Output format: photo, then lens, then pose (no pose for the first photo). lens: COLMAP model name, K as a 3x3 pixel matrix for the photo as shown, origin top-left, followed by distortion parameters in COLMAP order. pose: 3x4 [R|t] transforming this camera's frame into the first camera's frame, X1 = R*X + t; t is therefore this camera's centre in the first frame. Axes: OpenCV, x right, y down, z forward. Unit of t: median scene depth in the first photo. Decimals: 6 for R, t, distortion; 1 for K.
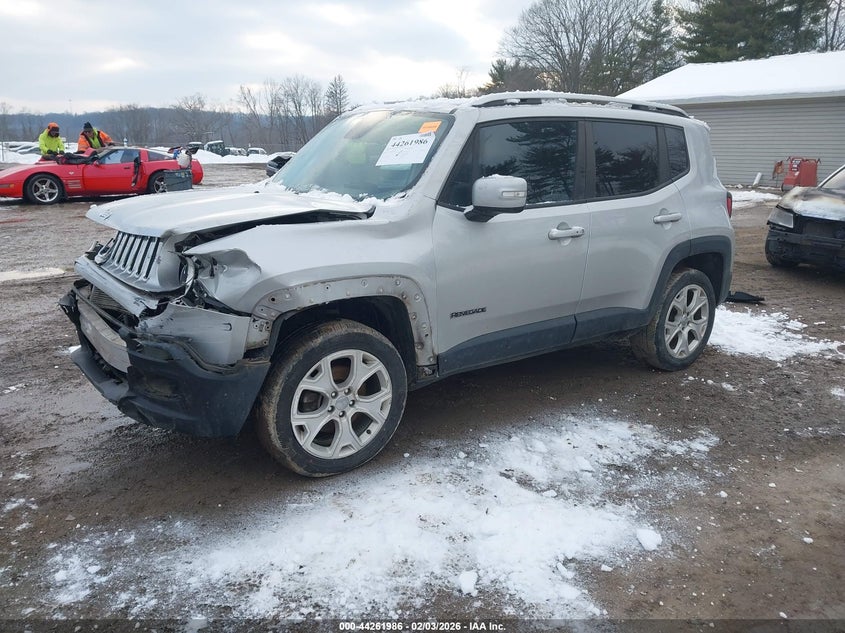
lens RADIAL K [[674.6, 0, 416.6], [0, 674.6, 312.8], [0, 0, 1]] dist [0.006140, -0.007959]
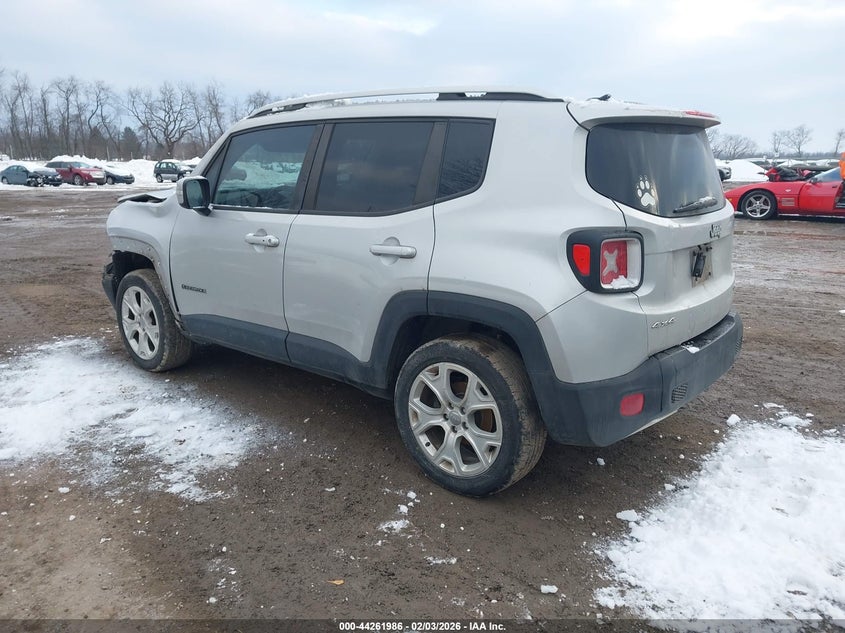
lens RADIAL K [[674.6, 0, 422.4], [0, 674.6, 315.1], [0, 0, 1]] dist [0.006140, -0.007959]
pose [[0.243711, 0.213095, -0.946148, 1.223683], [-0.238197, 0.958834, 0.154596, -0.220442], [0.940142, 0.187693, 0.284437, 0.959392]]
